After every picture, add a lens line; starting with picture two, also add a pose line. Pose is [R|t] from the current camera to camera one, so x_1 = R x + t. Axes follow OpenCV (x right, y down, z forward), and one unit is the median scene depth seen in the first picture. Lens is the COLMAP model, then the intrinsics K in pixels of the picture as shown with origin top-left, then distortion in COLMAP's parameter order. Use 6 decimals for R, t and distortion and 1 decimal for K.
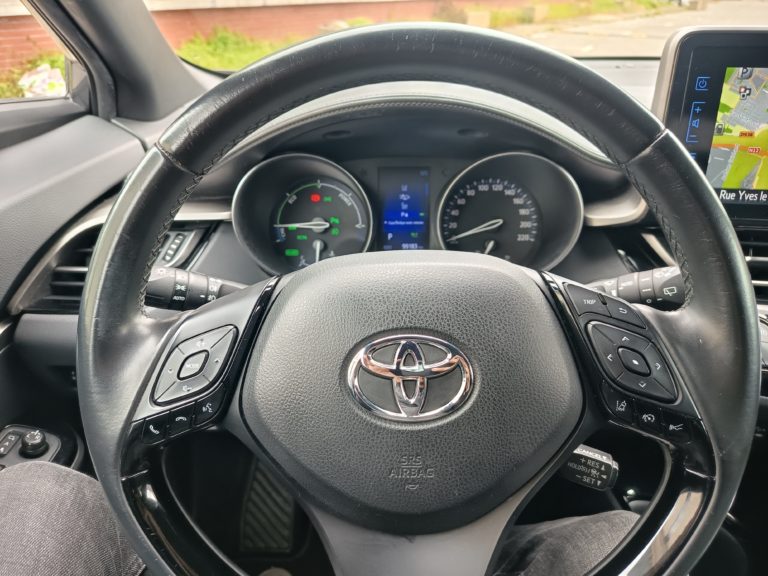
lens RADIAL K [[540.4, 0, 382.1], [0, 540.4, 287.6], [0, 0, 1]] dist [0.033491, -0.043709]
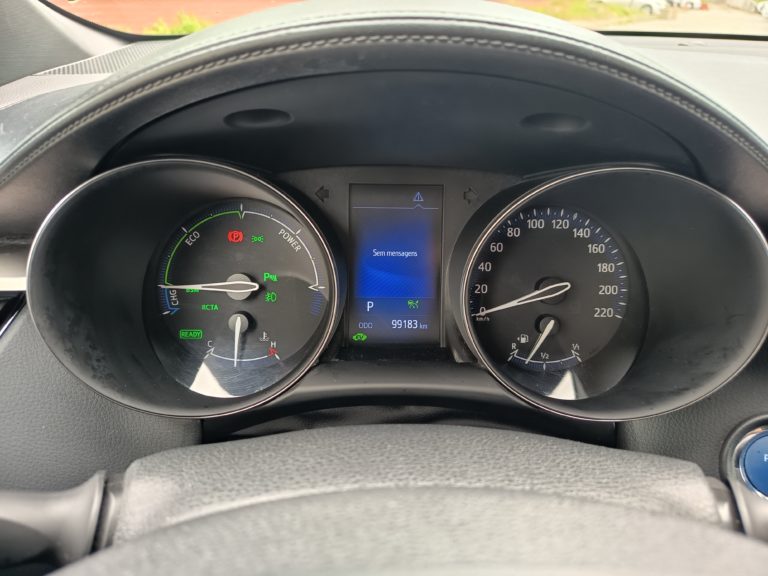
lens RADIAL K [[540.4, 0, 382.1], [0, 540.4, 287.6], [0, 0, 1]] dist [0.033491, -0.043709]
pose [[0.998623, 0.012552, 0.050928, -0.001172], [-0.012663, 0.999918, 0.001859, -0.117233], [-0.050900, -0.002501, 0.998701, 0.443400]]
